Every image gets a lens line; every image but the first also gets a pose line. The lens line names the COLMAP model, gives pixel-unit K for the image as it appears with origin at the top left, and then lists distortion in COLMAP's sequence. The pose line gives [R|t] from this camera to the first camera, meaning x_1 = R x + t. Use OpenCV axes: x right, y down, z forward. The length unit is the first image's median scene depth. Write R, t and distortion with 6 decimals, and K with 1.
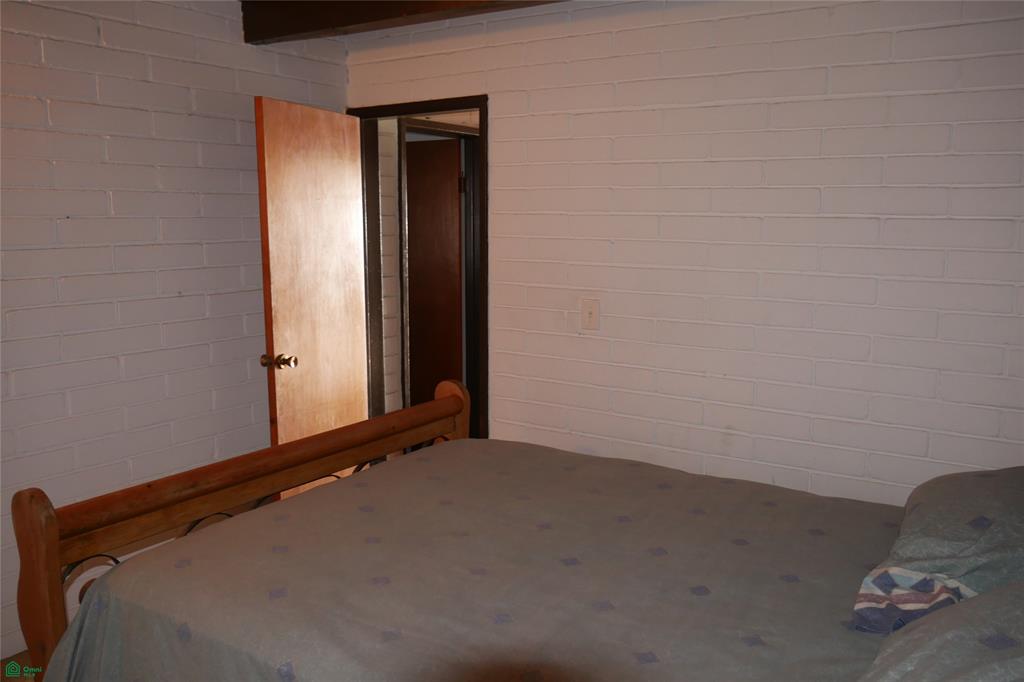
lens RADIAL K [[853.6, 0, 512.0], [0, 853.6, 341.0], [0, 0, 1]] dist [-0.026728, 0.009093]
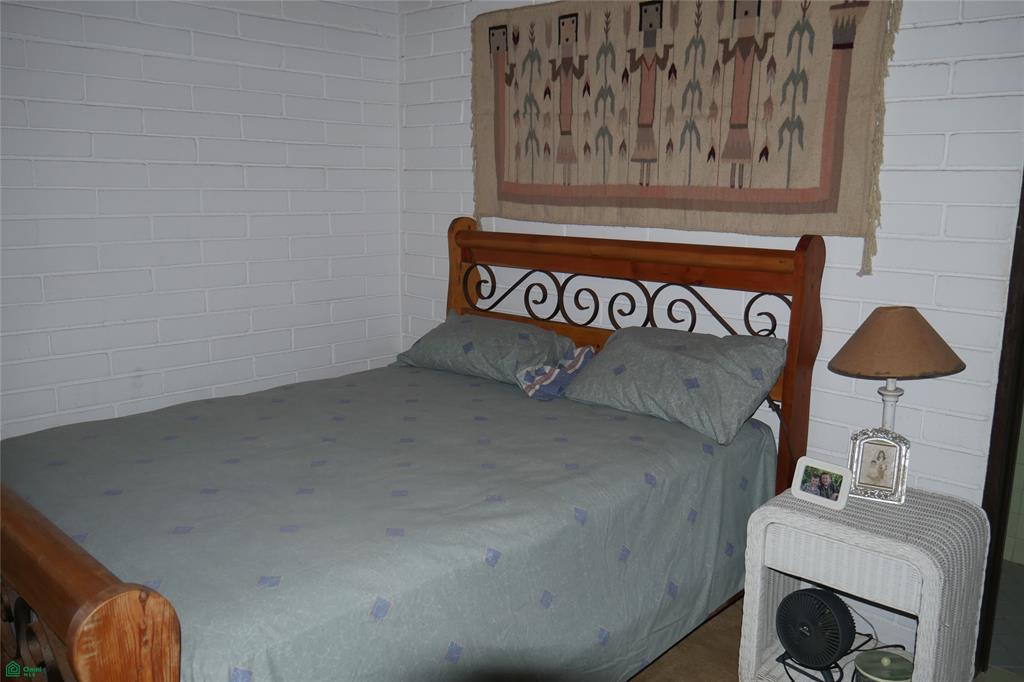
lens RADIAL K [[853.6, 0, 512.0], [0, 853.6, 341.0], [0, 0, 1]] dist [-0.026728, 0.009093]
pose [[0.178660, -0.179807, 0.967342, -0.979875], [0.130287, 0.978826, 0.157878, -0.054112], [-0.975247, 0.097825, 0.198304, 0.531186]]
